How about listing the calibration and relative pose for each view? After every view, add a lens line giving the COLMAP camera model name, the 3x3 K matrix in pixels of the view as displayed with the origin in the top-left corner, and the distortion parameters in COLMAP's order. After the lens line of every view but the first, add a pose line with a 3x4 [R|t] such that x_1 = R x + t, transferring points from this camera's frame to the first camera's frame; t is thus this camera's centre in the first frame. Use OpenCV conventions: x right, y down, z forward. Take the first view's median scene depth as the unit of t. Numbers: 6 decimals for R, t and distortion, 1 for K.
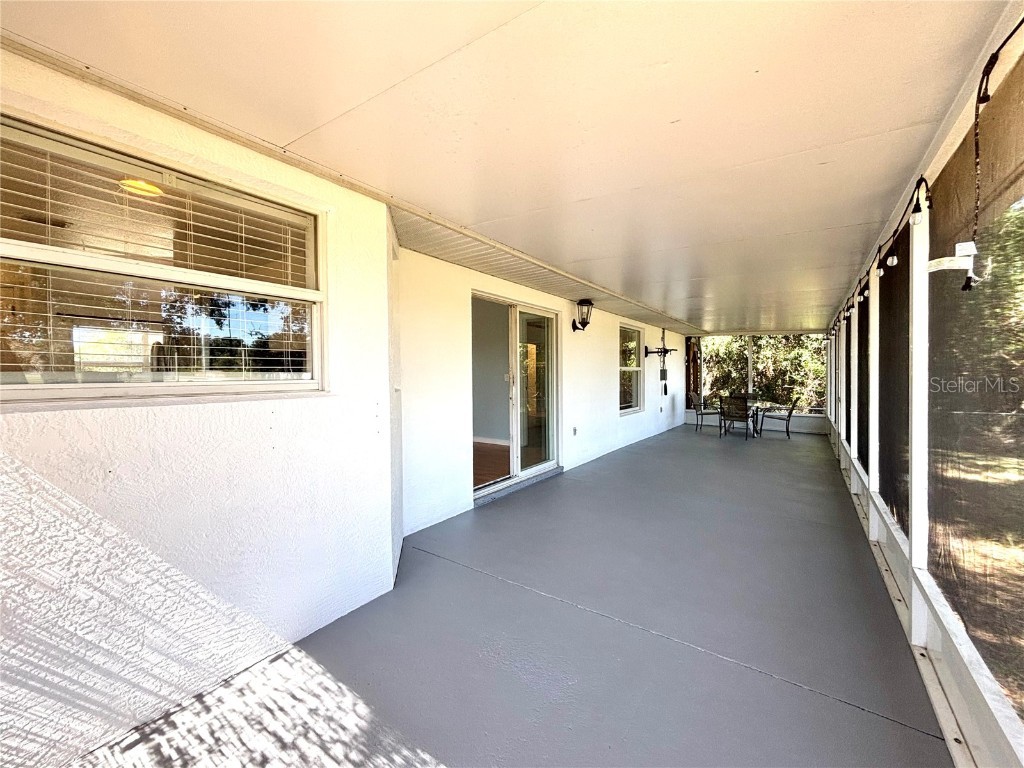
lens RADIAL K [[416.1, 0, 510.4], [0, 416.1, 382.6], [0, 0, 1]] dist [-0.001435, -0.000166]
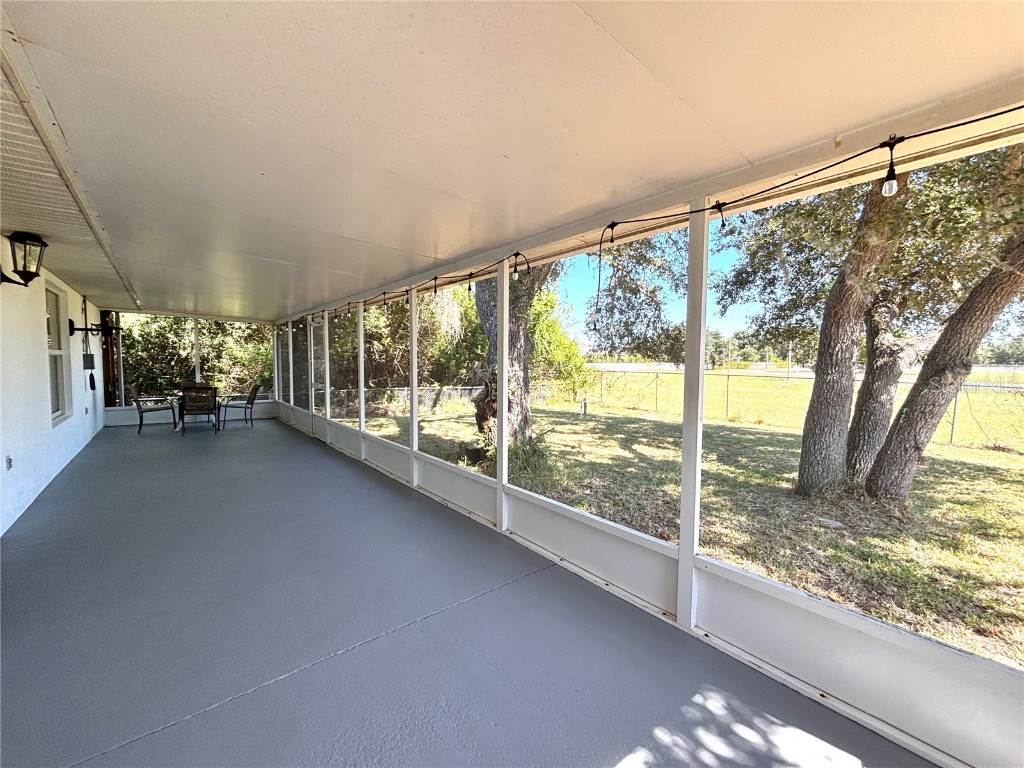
lens RADIAL K [[416.1, 0, 510.4], [0, 416.1, 382.6], [0, 0, 1]] dist [-0.001435, -0.000166]
pose [[0.224159, -0.039676, 0.973745, -0.167346], [0.004898, 0.999204, 0.039586, -0.007825], [-0.974540, -0.004104, 0.224175, 0.147709]]
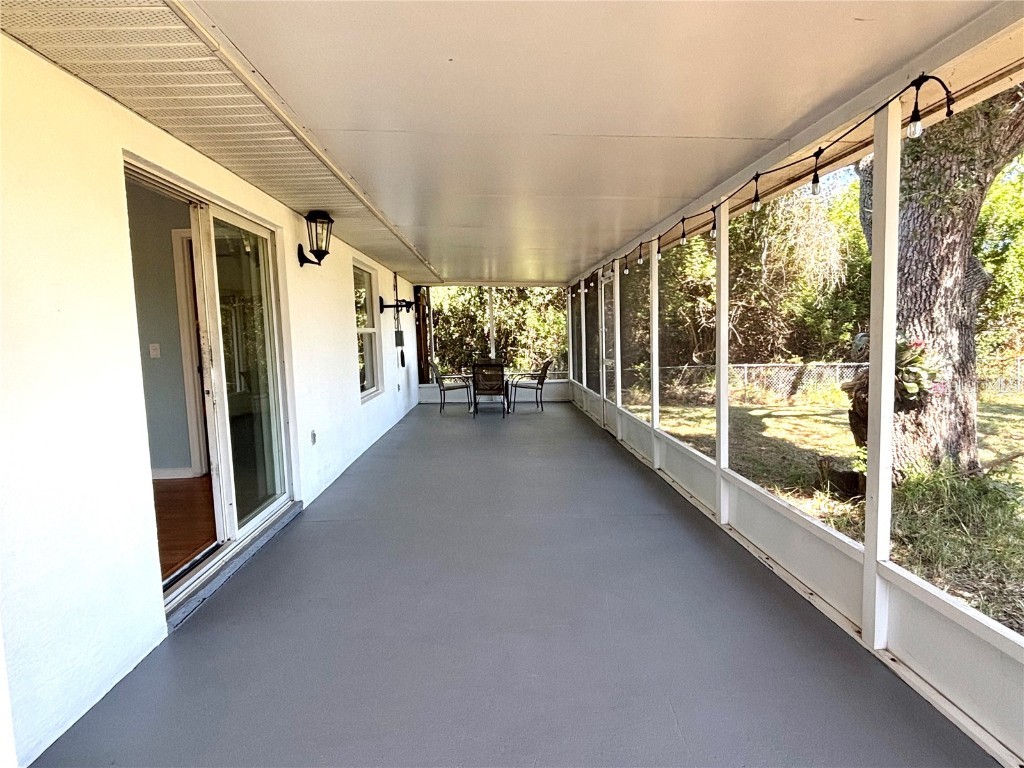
lens RADIAL K [[557.8, 0, 512.0], [0, 557.8, 384.0], [0, 0, 1]] dist [0.036998, -0.041446]
pose [[0.779502, -0.074588, 0.621943, -0.080675], [0.036215, 0.996591, 0.074129, -0.005330], [-0.625352, -0.035260, 0.779546, 0.145736]]
